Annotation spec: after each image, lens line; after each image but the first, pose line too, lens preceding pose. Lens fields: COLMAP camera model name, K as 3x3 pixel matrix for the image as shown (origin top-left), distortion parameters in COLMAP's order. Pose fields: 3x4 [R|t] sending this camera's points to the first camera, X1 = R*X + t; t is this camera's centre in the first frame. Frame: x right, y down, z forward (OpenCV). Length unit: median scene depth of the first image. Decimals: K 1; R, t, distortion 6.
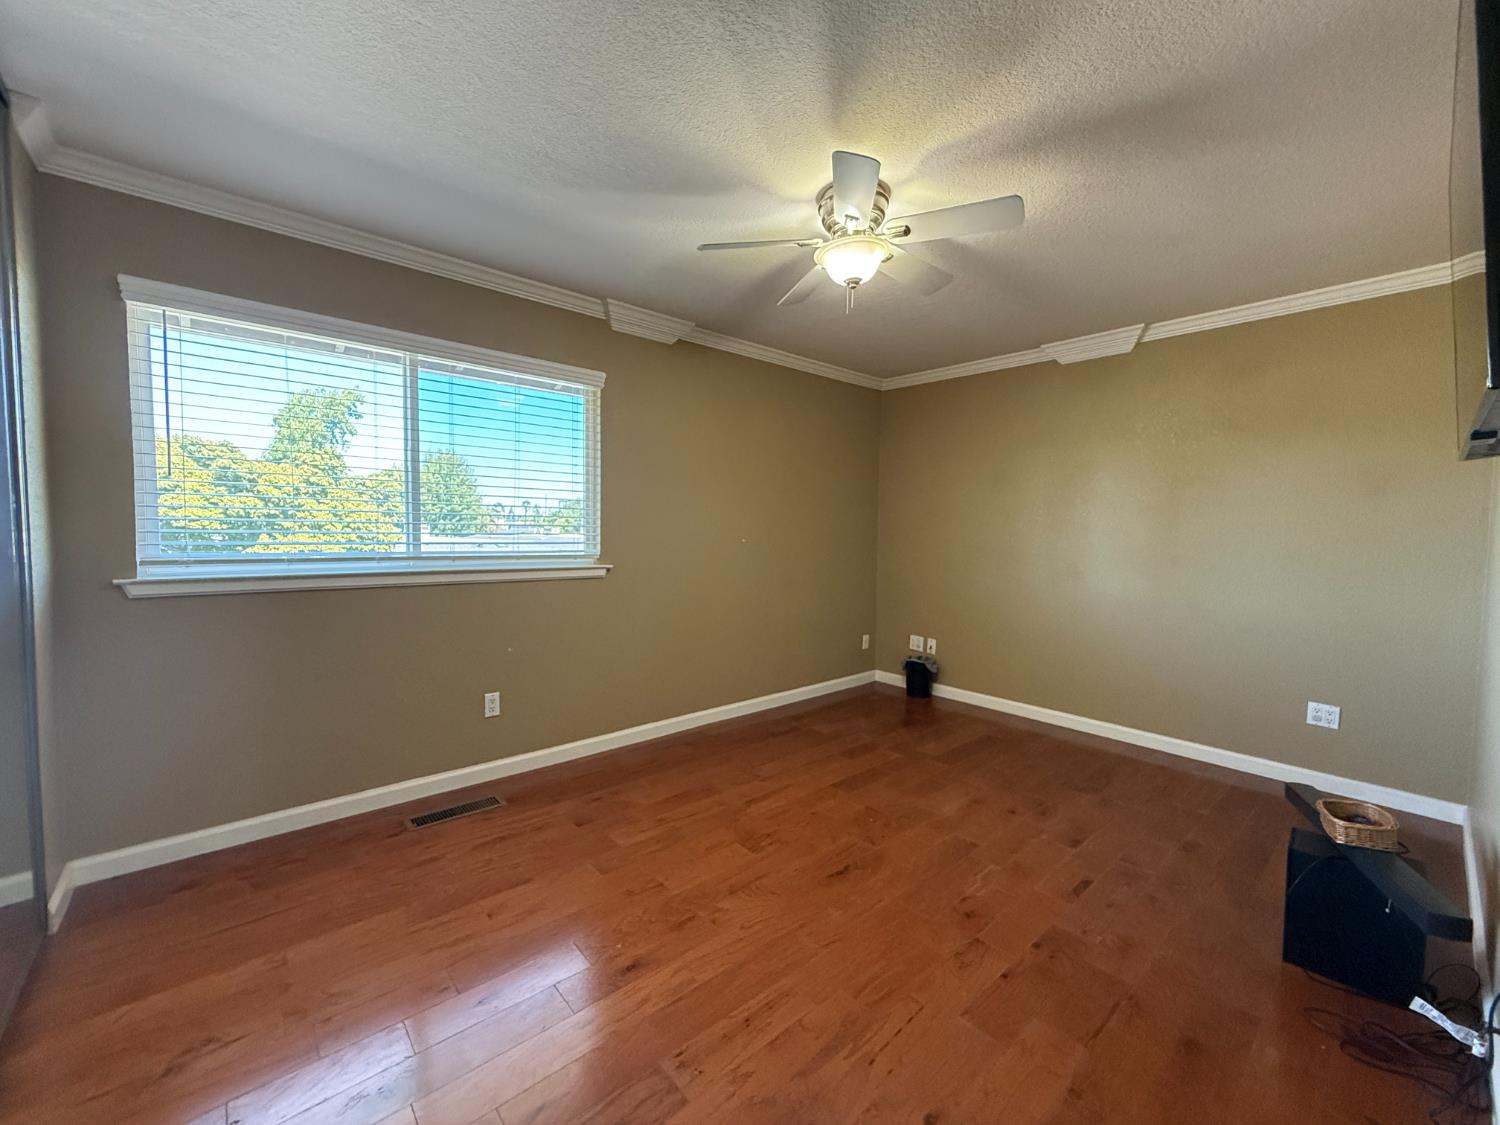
lens RADIAL K [[595.5, 0, 747.3], [0, 595.5, 565.6], [0, 0, 1]] dist [-0.005325, 0.000046]
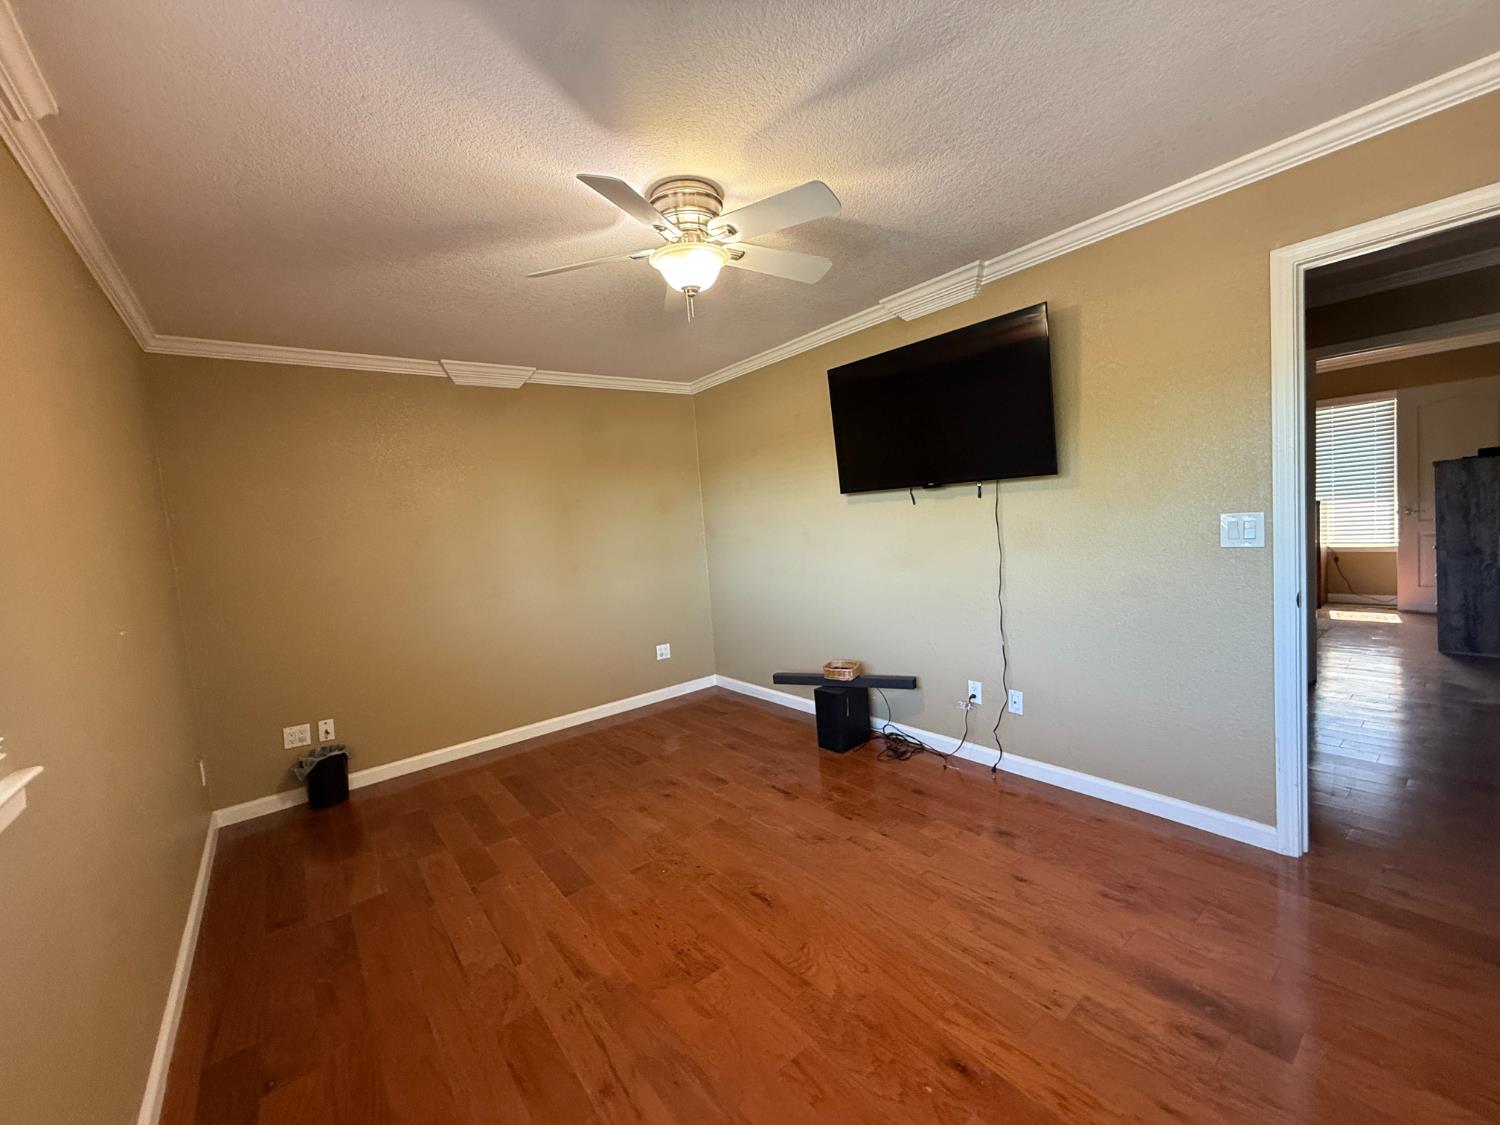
lens RADIAL K [[595.5, 0, 746.1], [0, 595.5, 555.2], [0, 0, 1]] dist [-0.005325, 0.000046]
pose [[0.051534, -0.081892, 0.995308, -0.647380], [0.143124, 0.986950, 0.073794, -0.097062], [-0.988362, 0.138650, 0.062582, 0.749634]]
